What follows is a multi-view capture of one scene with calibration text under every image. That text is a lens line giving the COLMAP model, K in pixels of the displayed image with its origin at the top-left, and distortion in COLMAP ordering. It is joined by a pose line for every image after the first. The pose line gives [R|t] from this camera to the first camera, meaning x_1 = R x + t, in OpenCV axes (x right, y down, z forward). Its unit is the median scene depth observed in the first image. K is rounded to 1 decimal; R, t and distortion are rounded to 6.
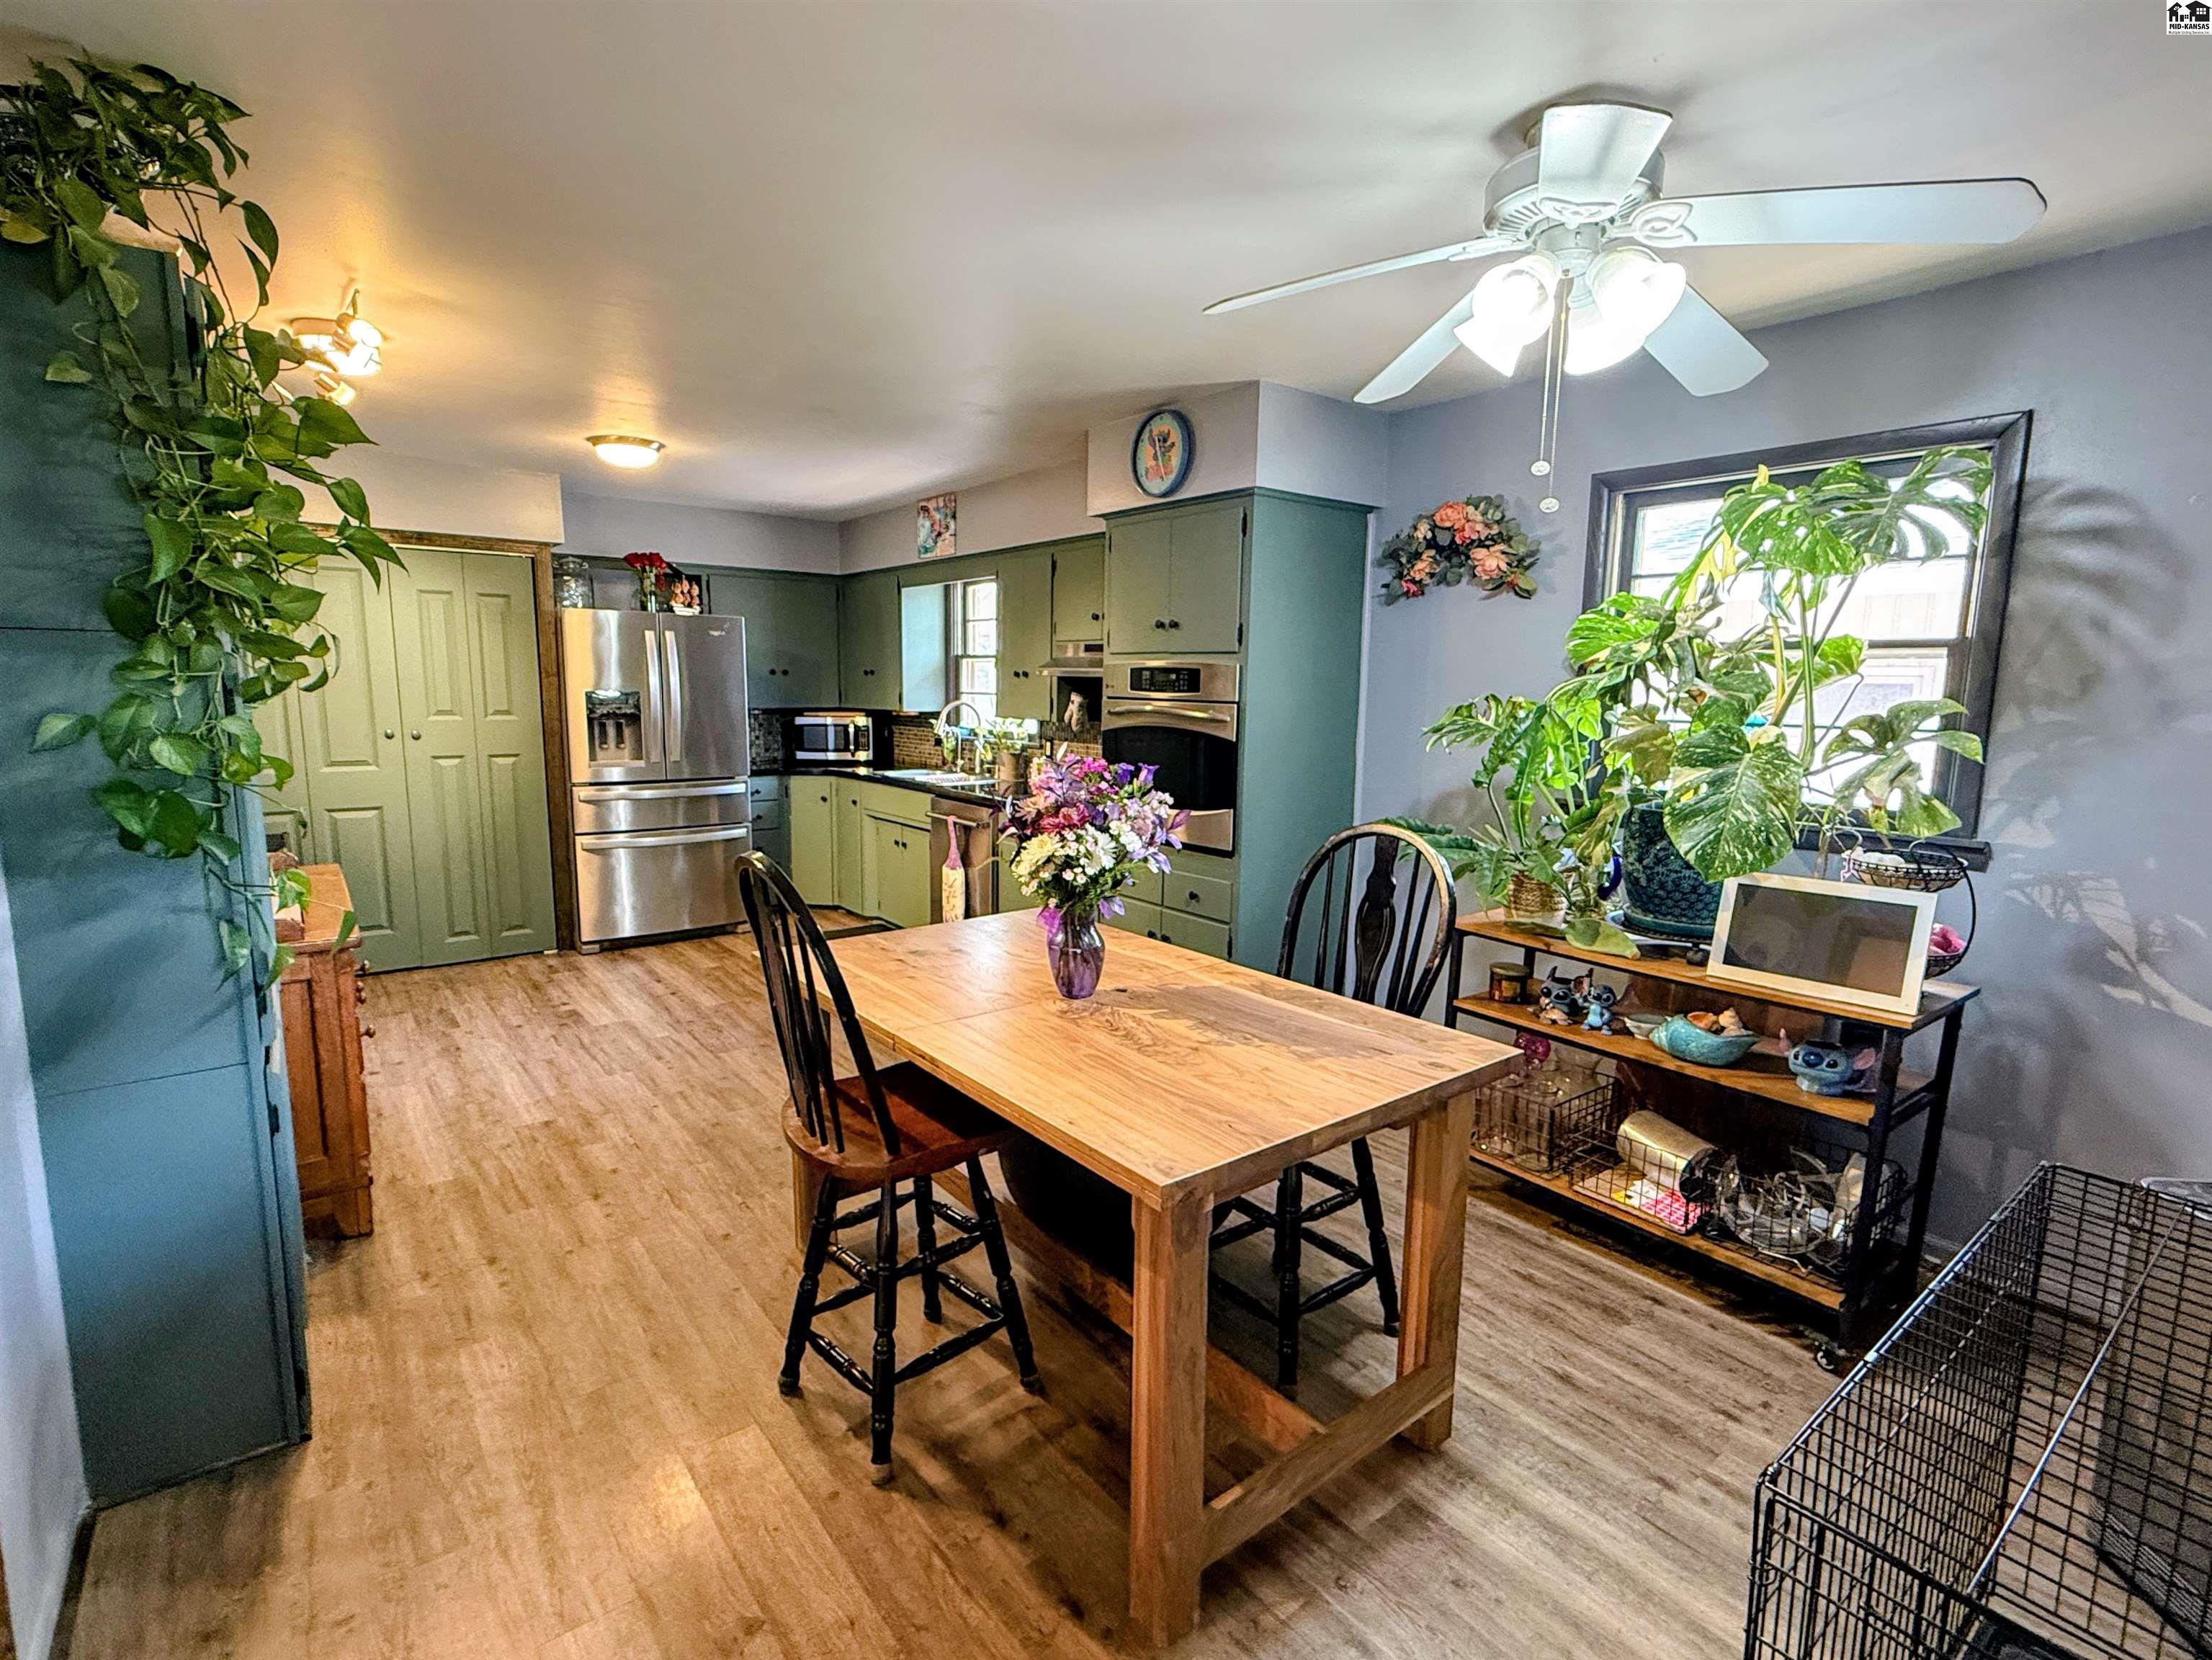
lens RADIAL K [[1045.4, 0, 1117.2], [0, 1045.4, 827.3], [0, 0, 1]] dist [-0.000031, 0.000958]
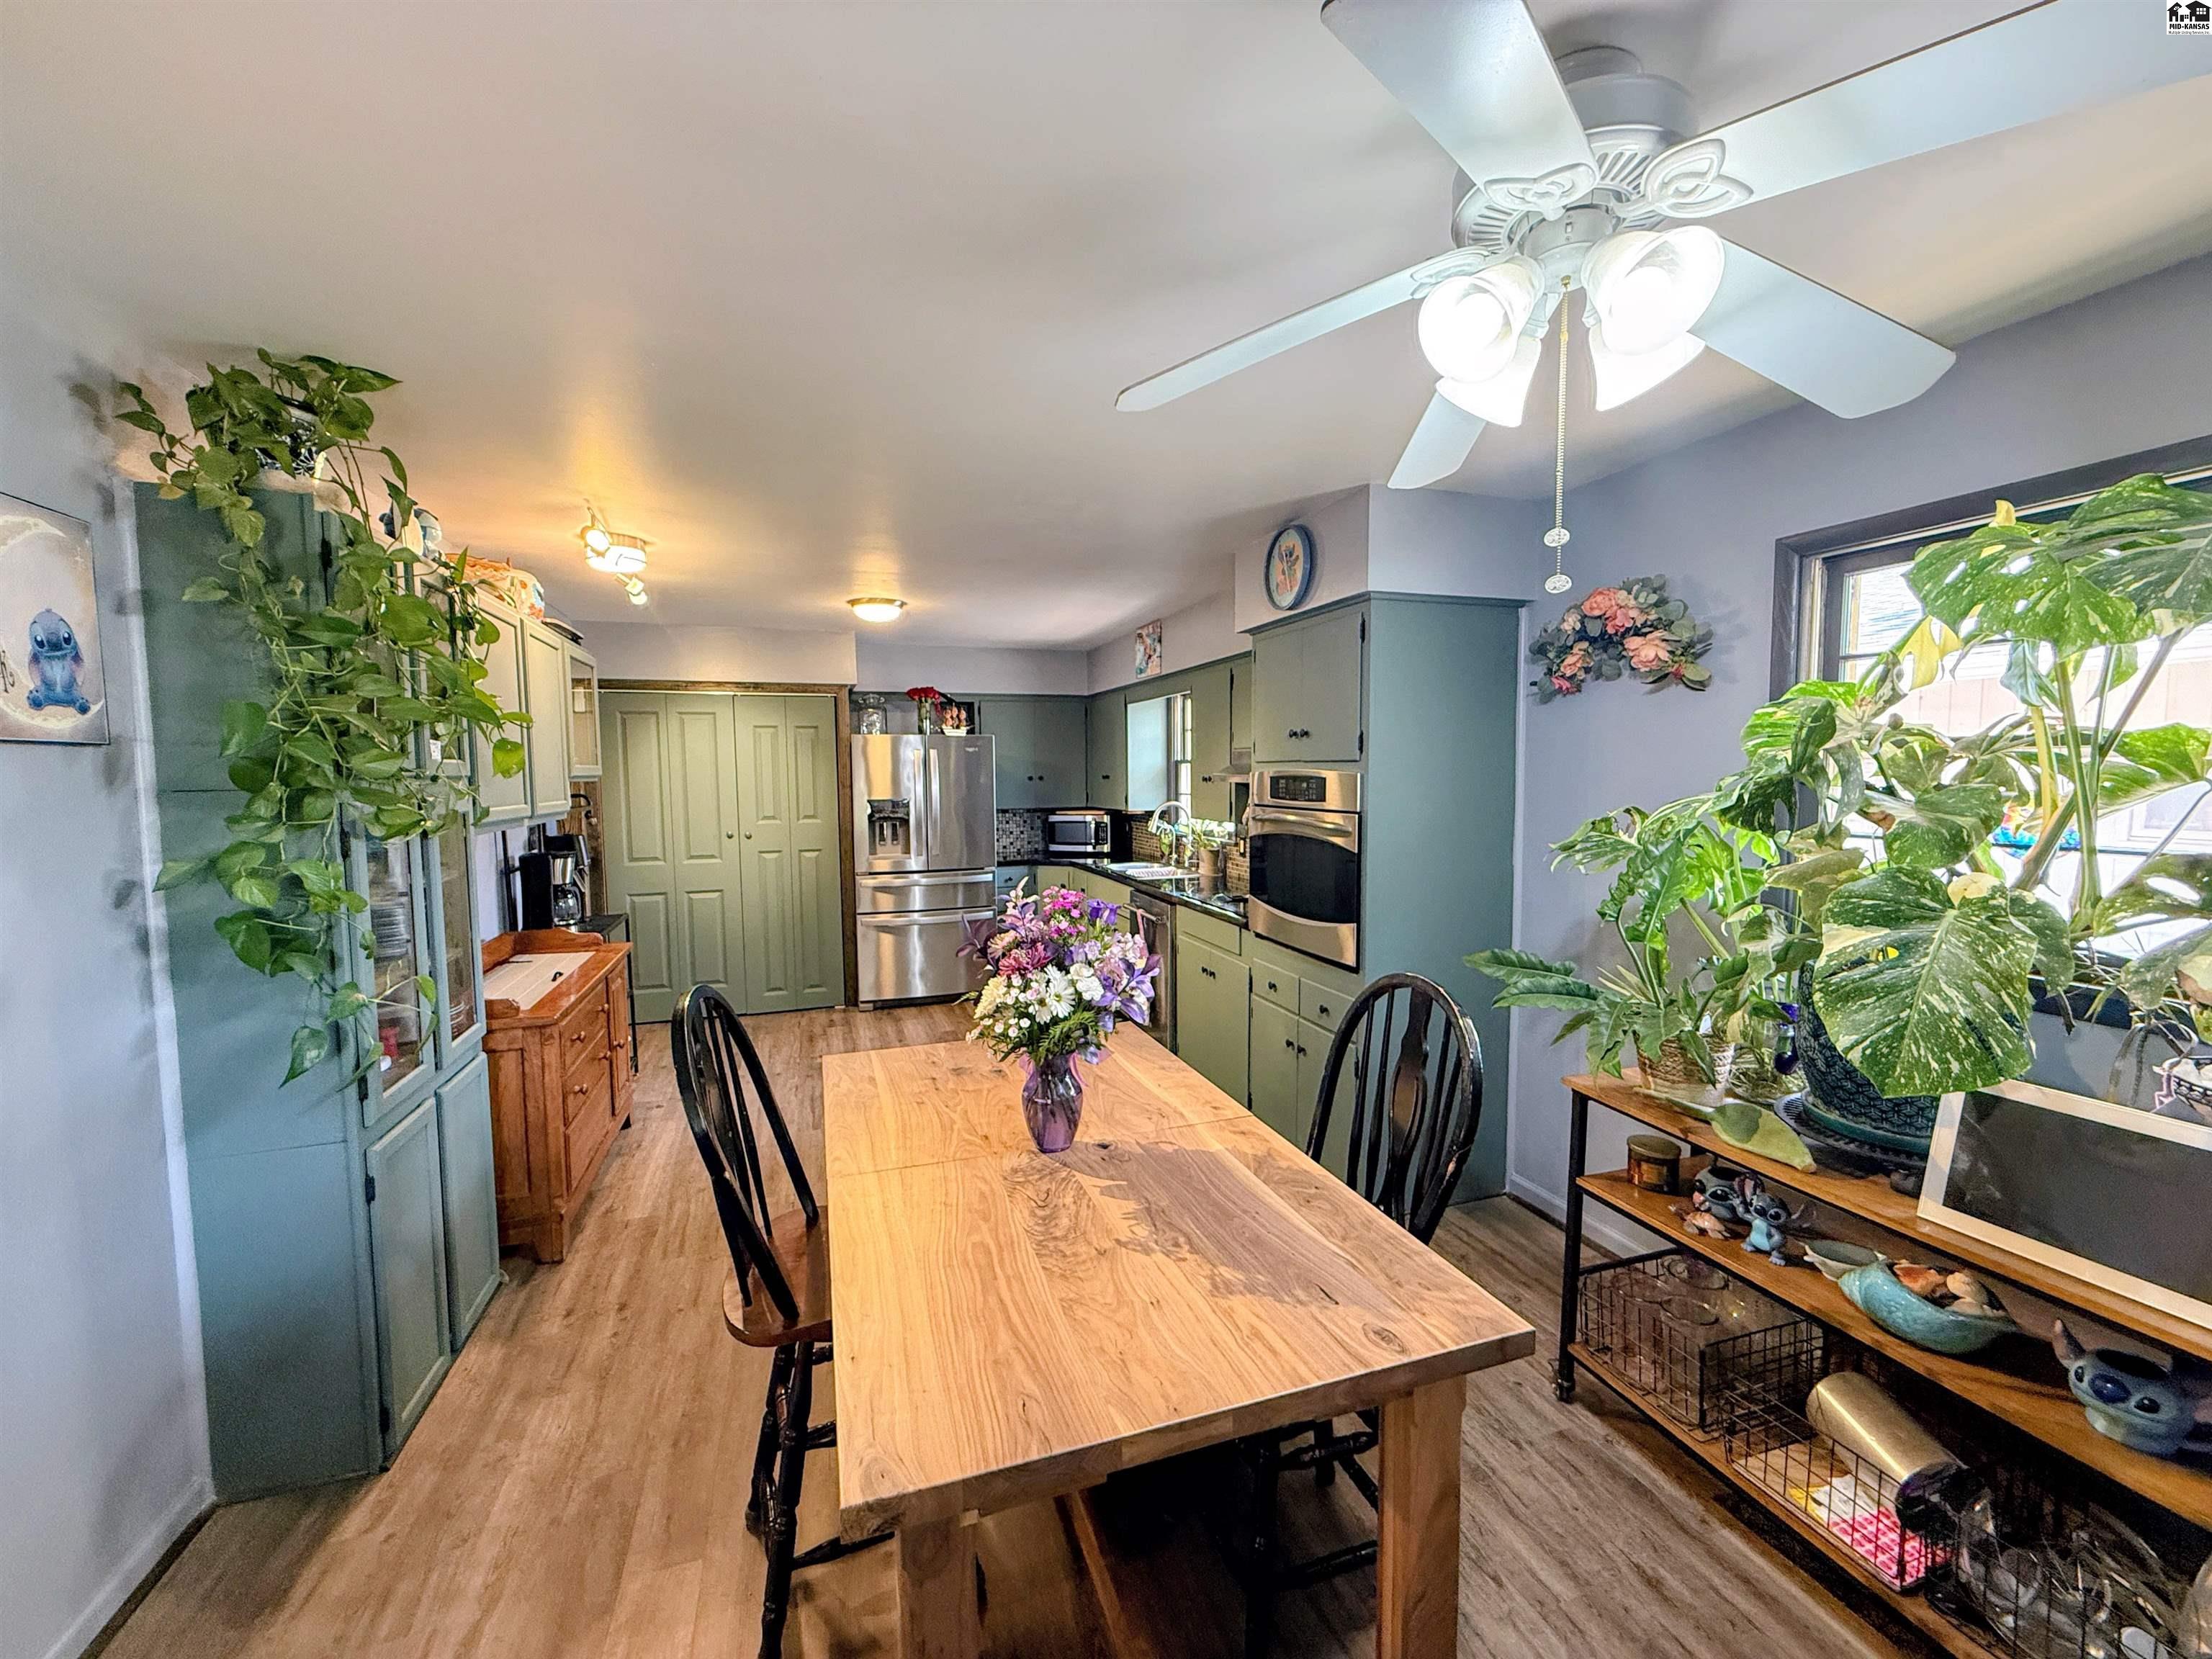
lens RADIAL K [[879.1, 0, 1106.8], [0, 879.1, 827.7], [0, 0, 1]] dist [-0.001952, 0.000548]
pose [[0.940970, -0.000903, -0.338489, 0.215509], [-0.024439, 0.997205, -0.070600, -0.054371], [0.337607, 0.074705, 0.938318, 0.209423]]
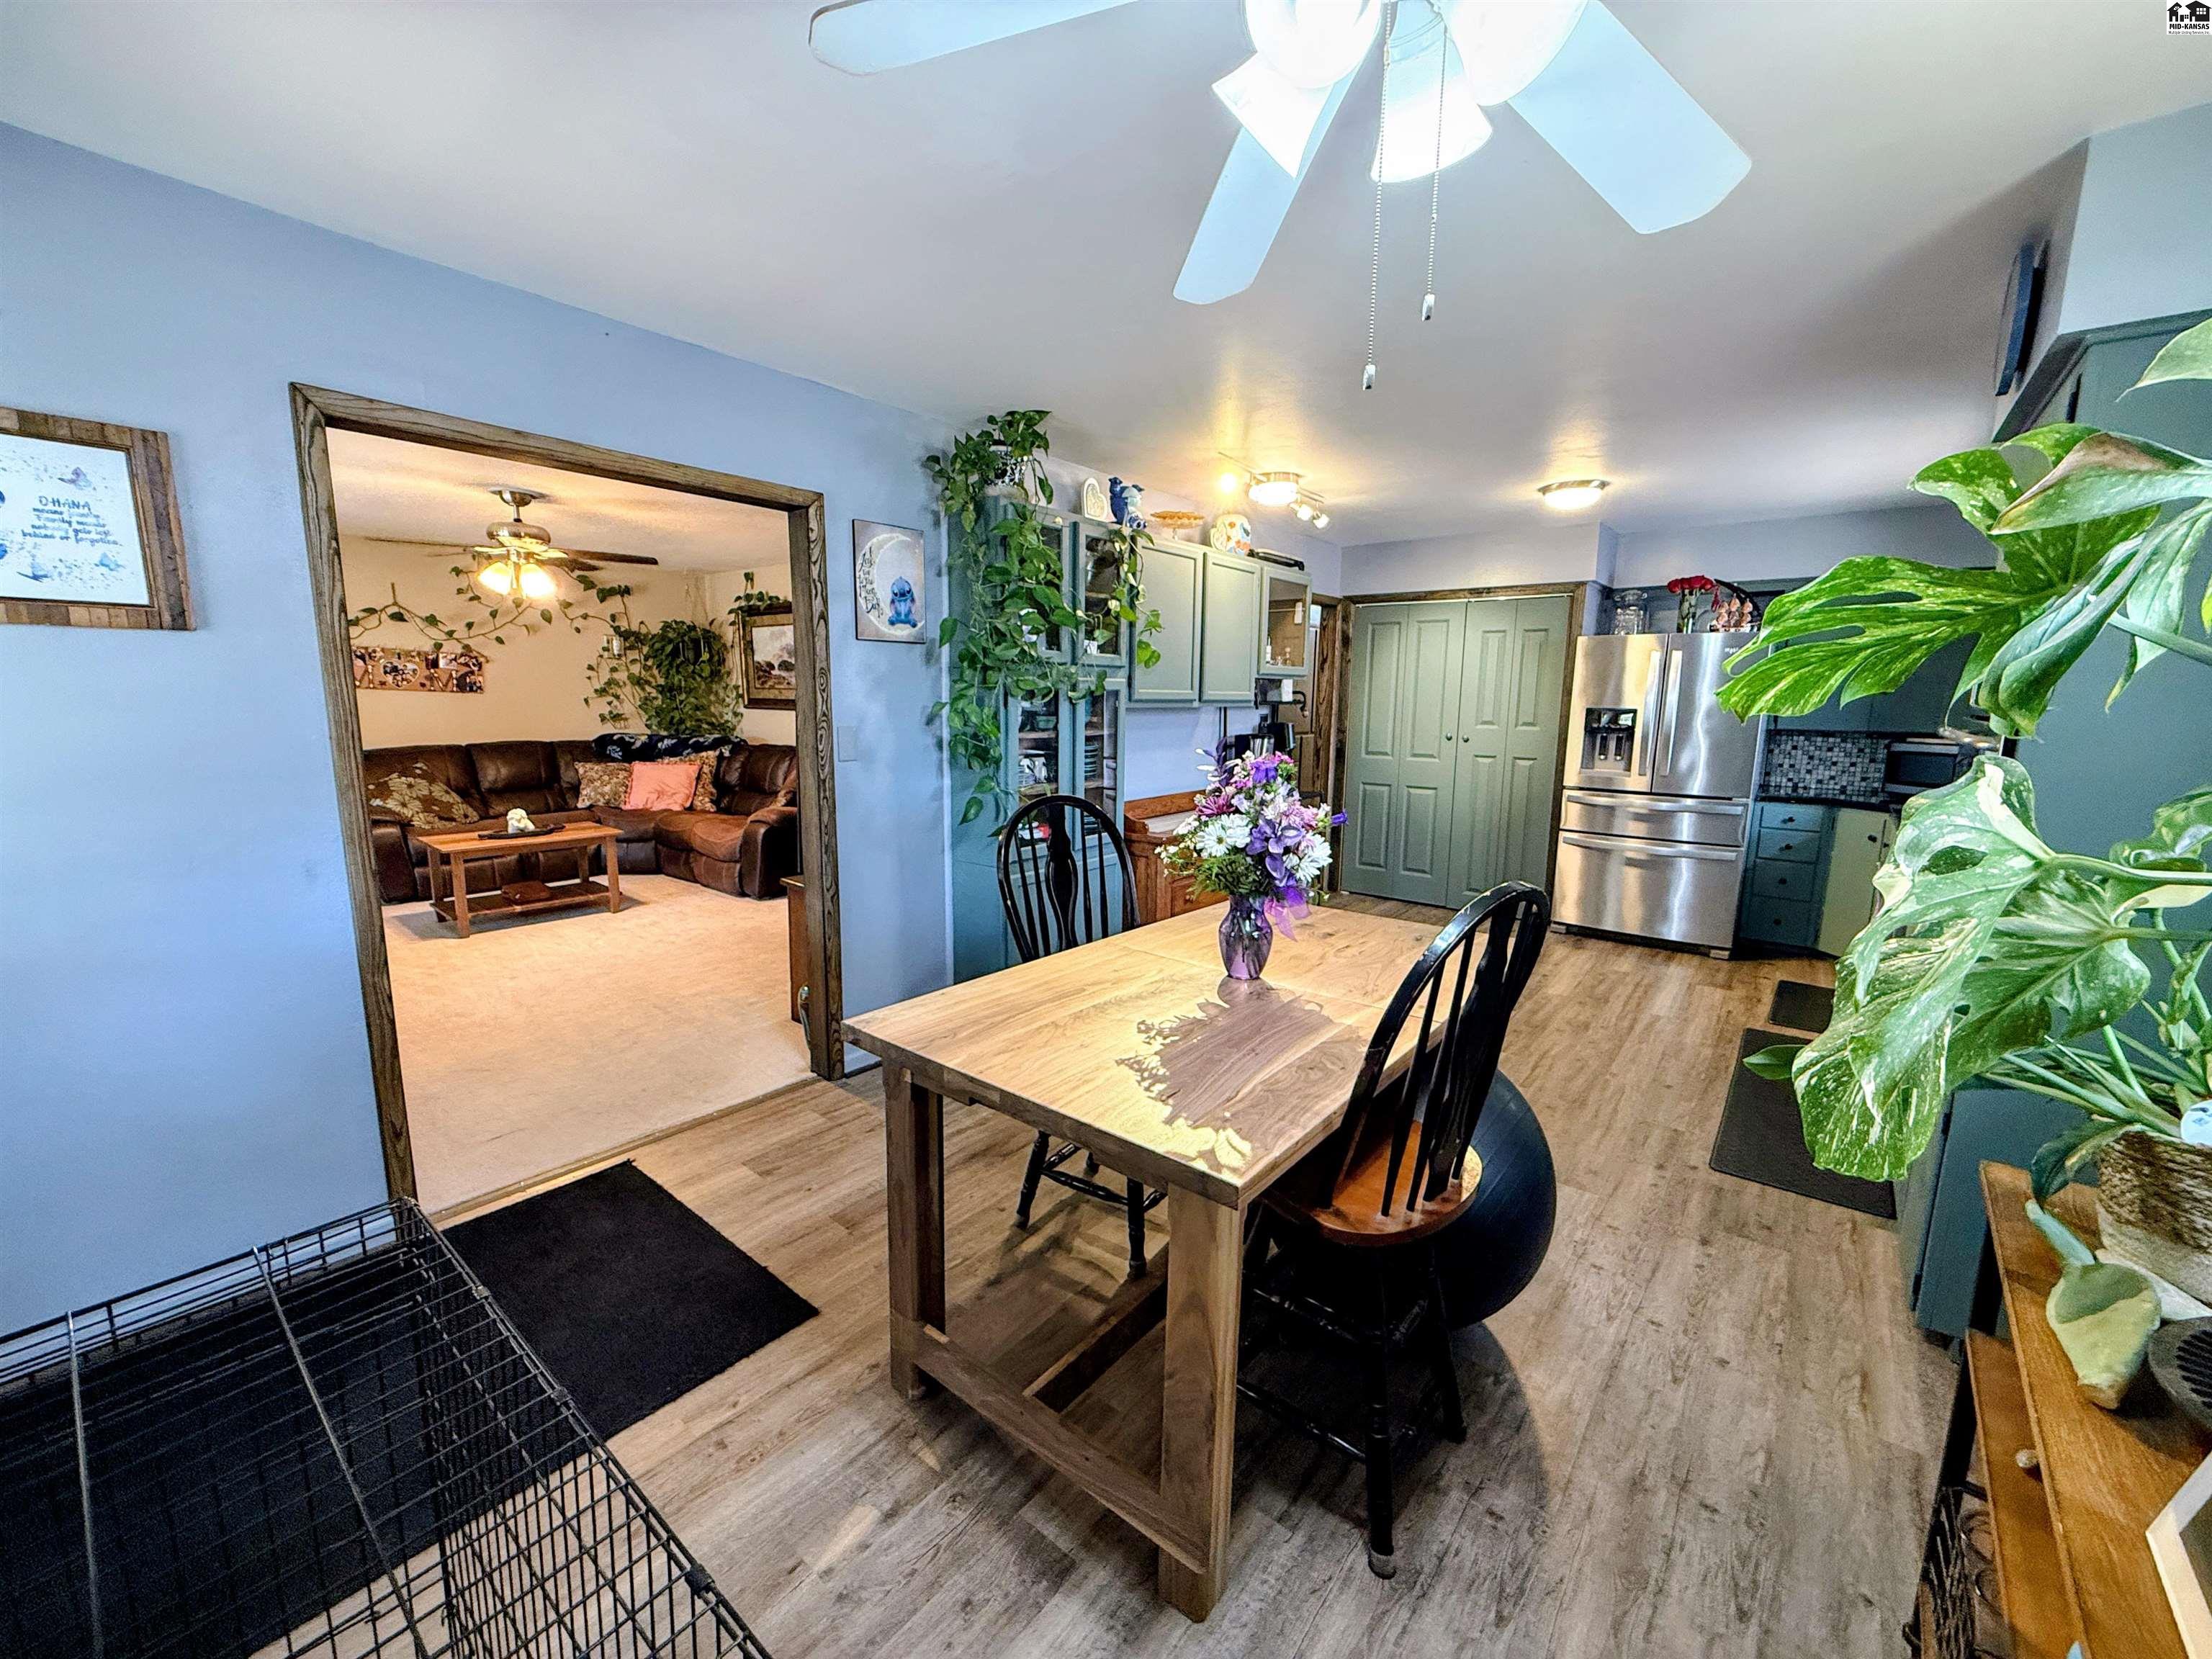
lens RADIAL K [[879.1, 0, 1102.2], [0, 879.1, 829.7], [0, 0, 1]] dist [-0.001952, 0.000548]
pose [[0.215181, 0.138698, -0.966675, 0.616323], [-0.142896, 0.983681, 0.109330, -0.050575], [0.966063, 0.114608, 0.231489, 0.507238]]
